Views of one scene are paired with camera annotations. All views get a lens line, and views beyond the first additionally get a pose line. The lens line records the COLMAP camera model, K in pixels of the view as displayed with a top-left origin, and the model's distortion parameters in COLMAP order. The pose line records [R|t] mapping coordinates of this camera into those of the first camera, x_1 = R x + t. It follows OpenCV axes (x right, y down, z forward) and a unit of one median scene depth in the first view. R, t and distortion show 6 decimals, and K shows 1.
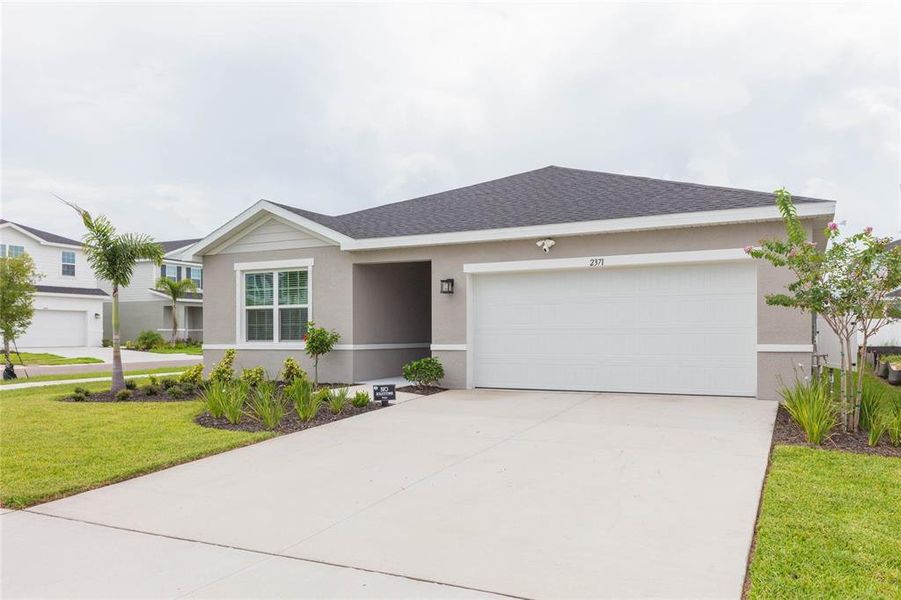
lens RADIAL K [[728.9, 0, 450.5], [0, 728.9, 300.0], [0, 0, 1]] dist [-0.000322, -0.001406]
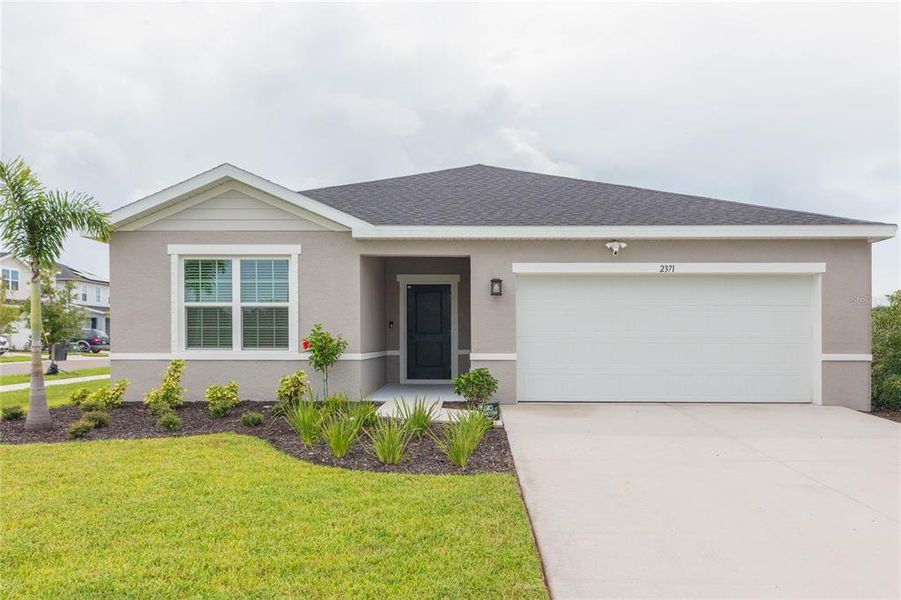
lens RADIAL K [[728.9, 0, 450.5], [0, 728.9, 300.0], [0, 0, 1]] dist [-0.000322, -0.001406]
pose [[0.892674, 0.032462, 0.449532, -0.406628], [-0.028606, 0.999473, -0.015369, 0.010735], [-0.449794, 0.000860, 0.893132, 0.220580]]
